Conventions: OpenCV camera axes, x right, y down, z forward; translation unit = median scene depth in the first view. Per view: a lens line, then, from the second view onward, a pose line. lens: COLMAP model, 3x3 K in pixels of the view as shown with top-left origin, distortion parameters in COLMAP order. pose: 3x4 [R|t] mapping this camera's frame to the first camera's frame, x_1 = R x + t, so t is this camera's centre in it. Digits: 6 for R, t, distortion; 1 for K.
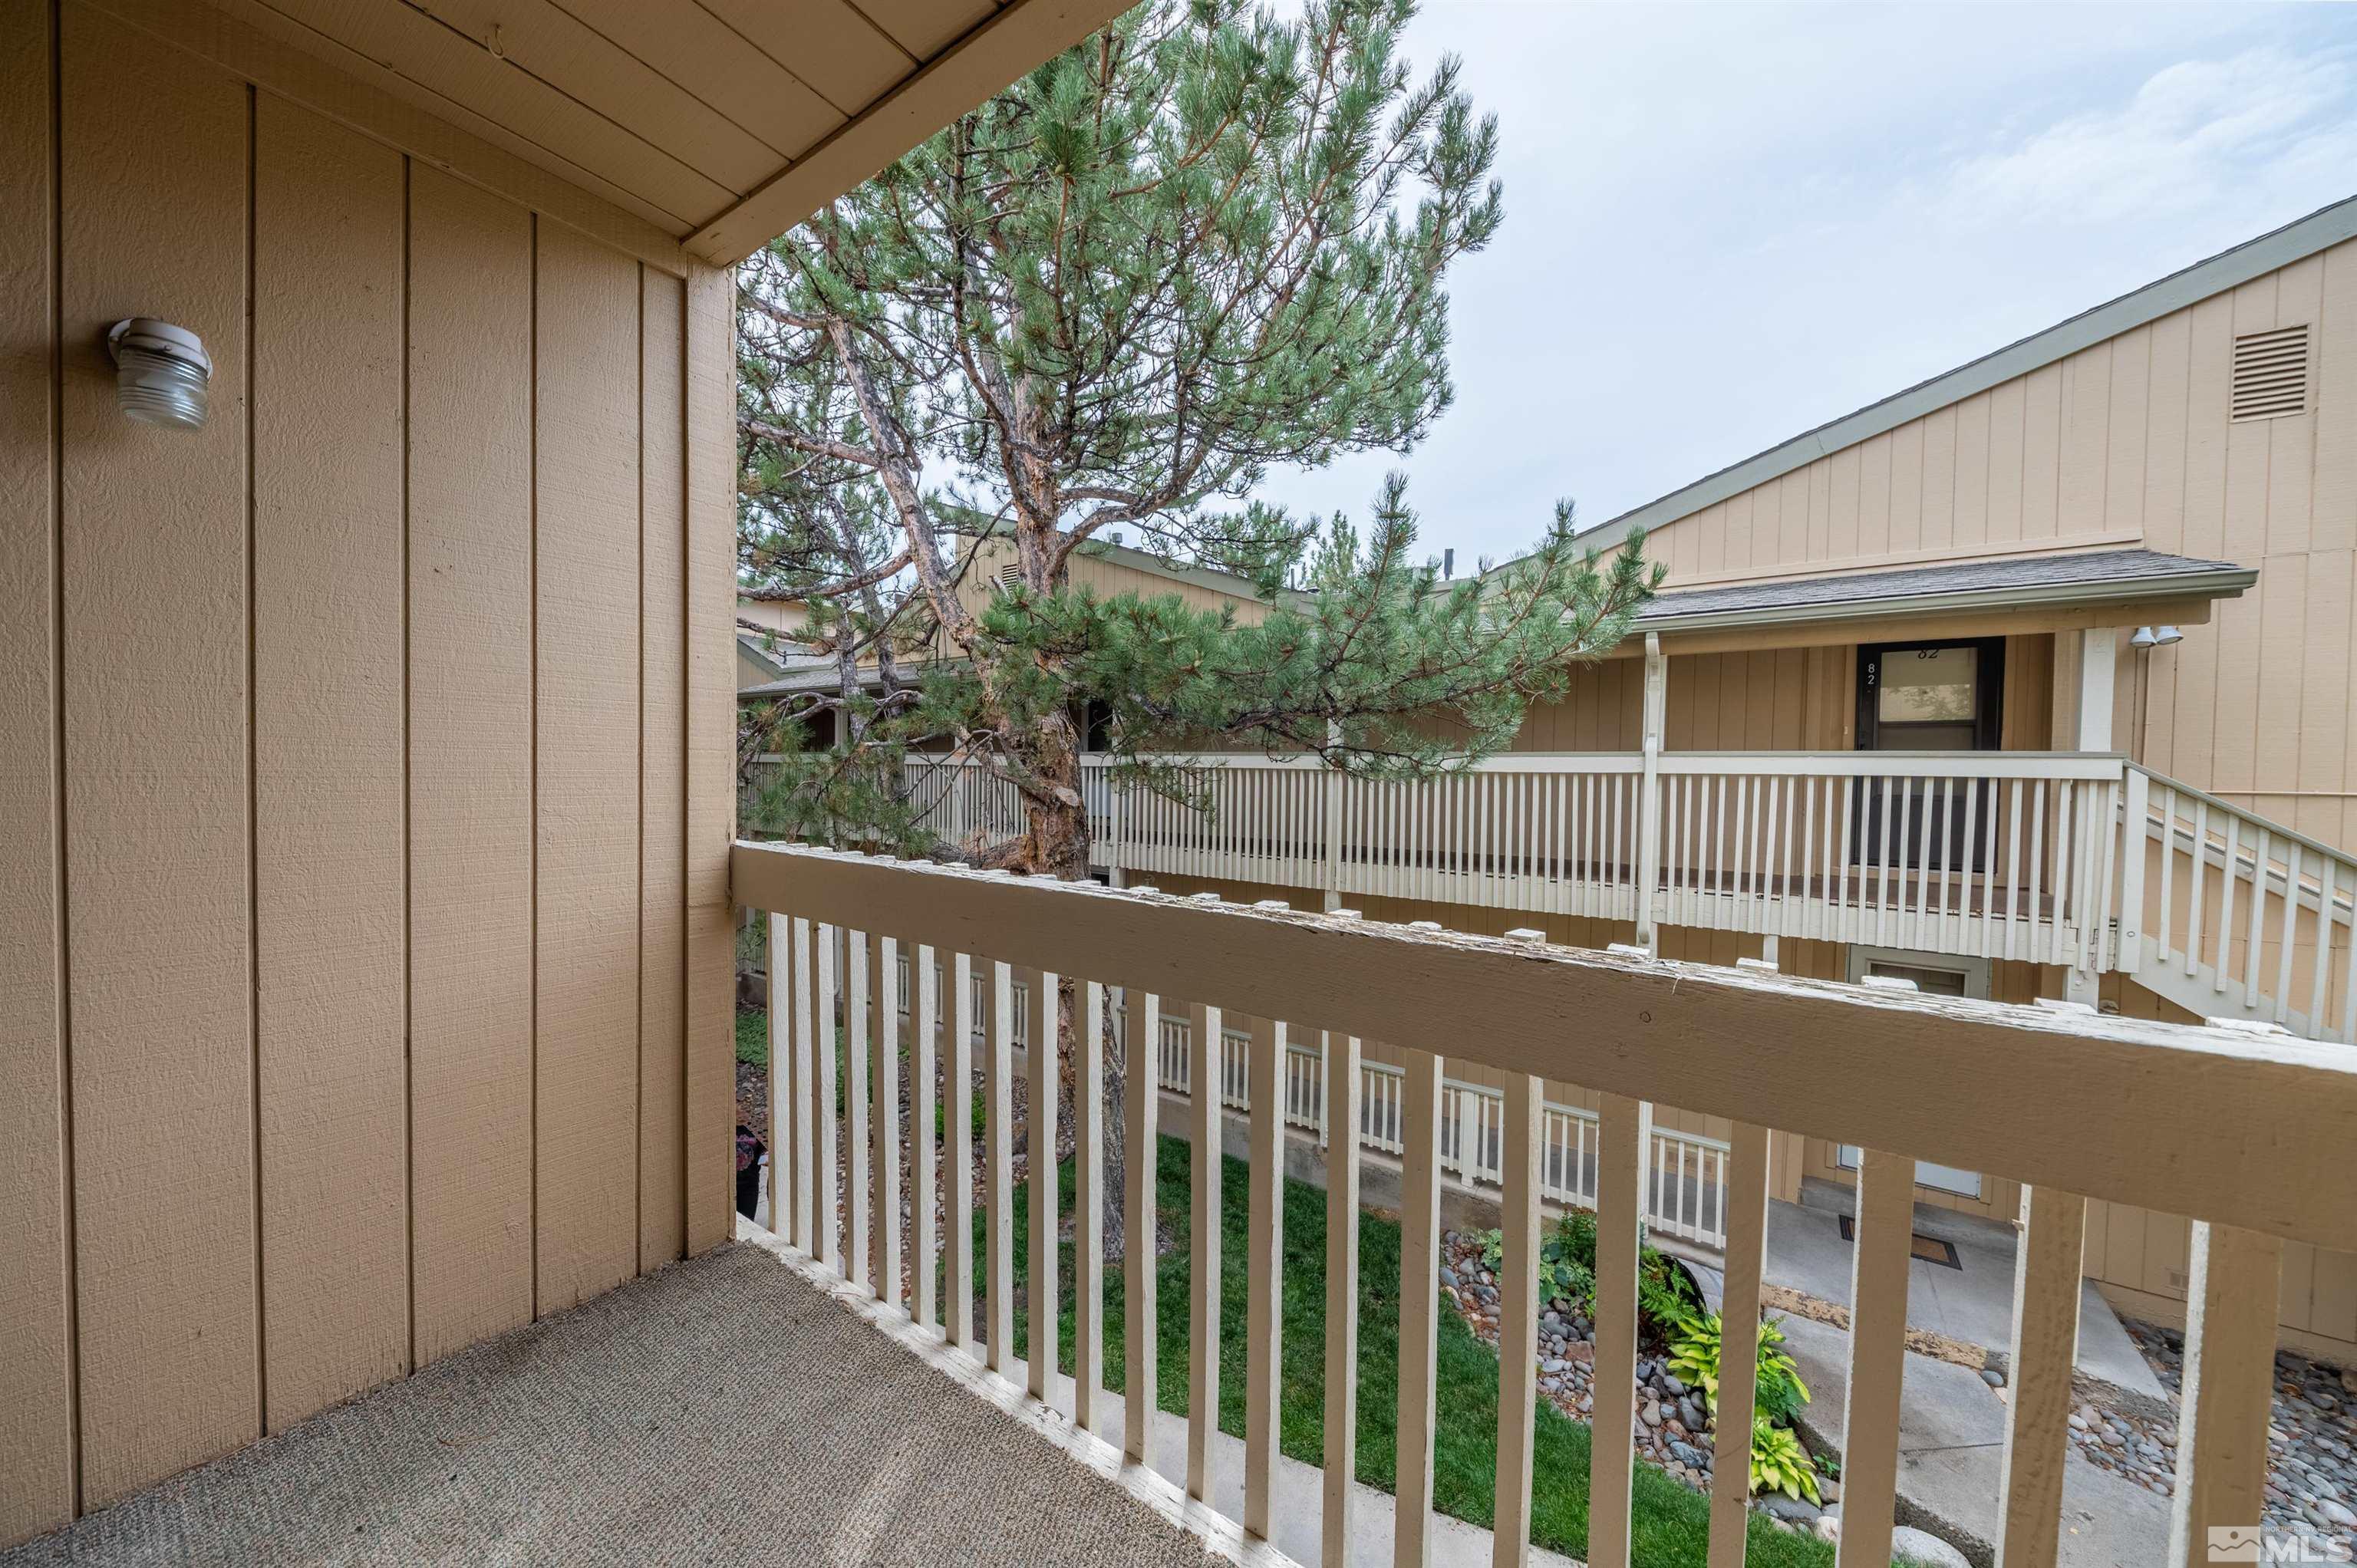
lens RADIAL K [[815.0, 0, 1175.5], [0, 815.0, 793.2], [0, 0, 1]] dist [0.009309, -0.005648]
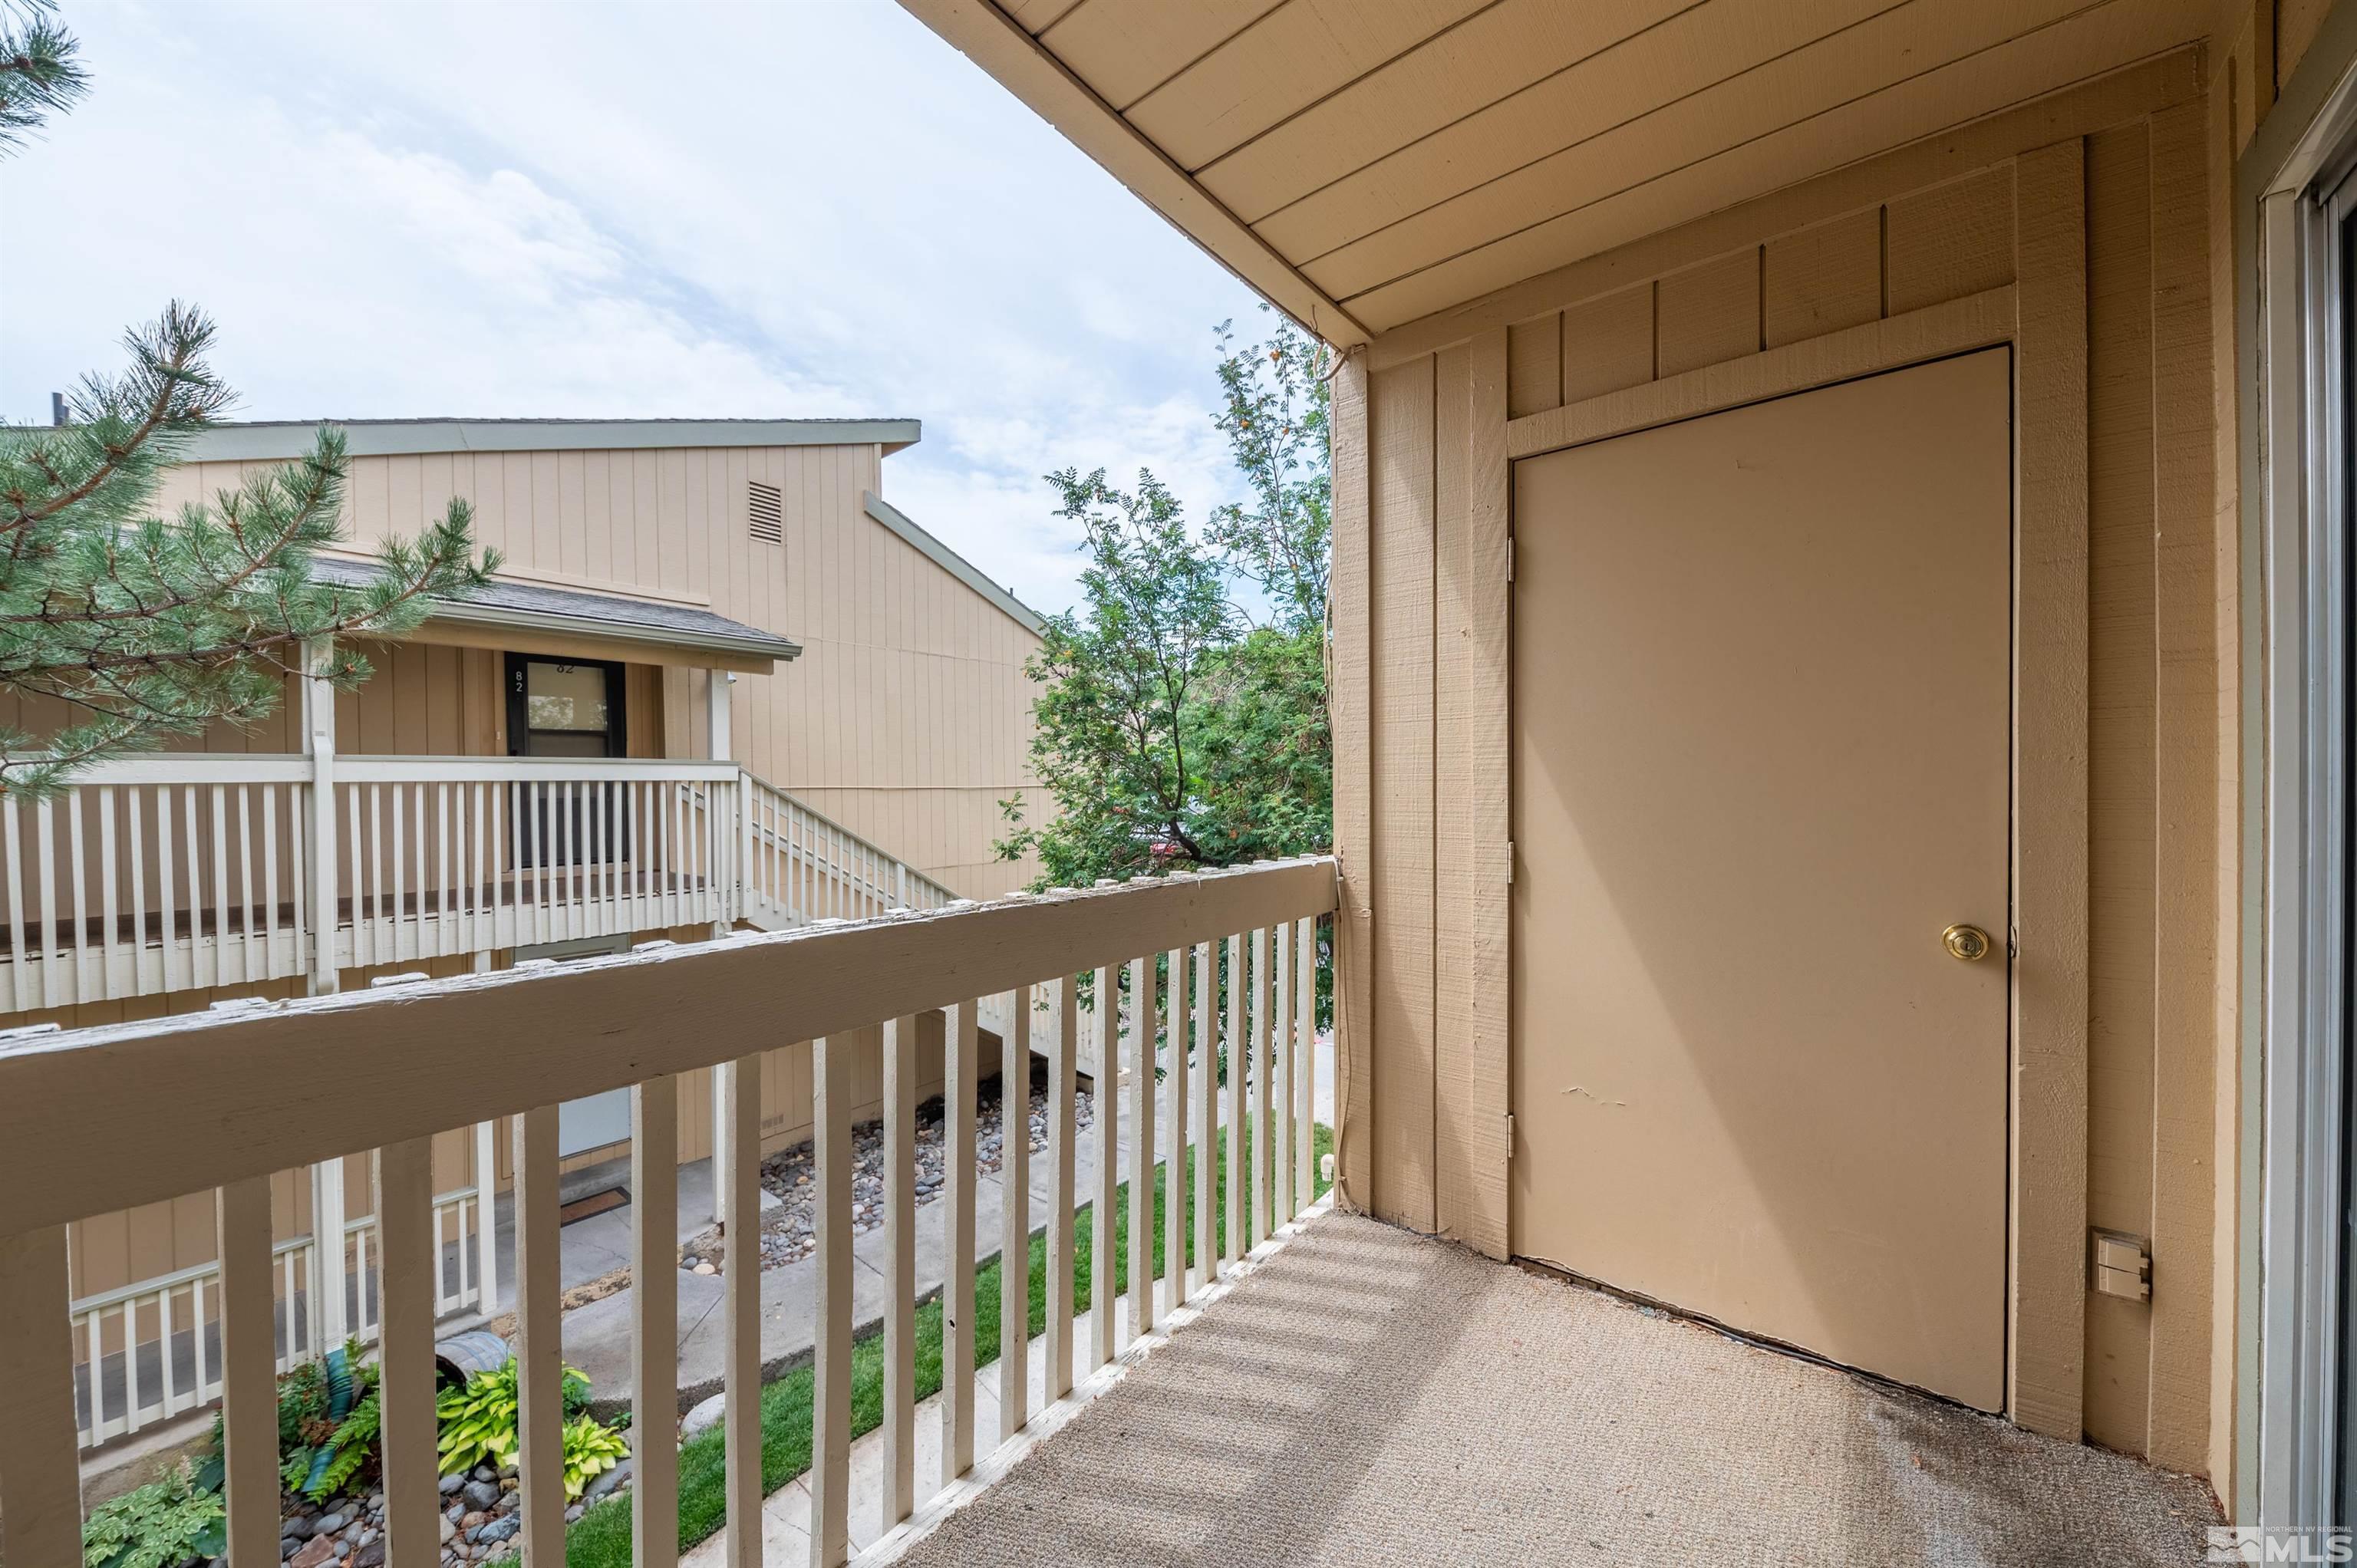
lens RADIAL K [[856.9, 0, 1198.5], [0, 856.9, 786.9], [0, 0, 1]] dist [-0.013906, -0.000779]
pose [[0.034390, -0.023287, 0.999137, -0.210842], [0.034832, 0.999149, 0.022089, -0.008707], [-0.998801, 0.034042, 0.035172, 0.131896]]
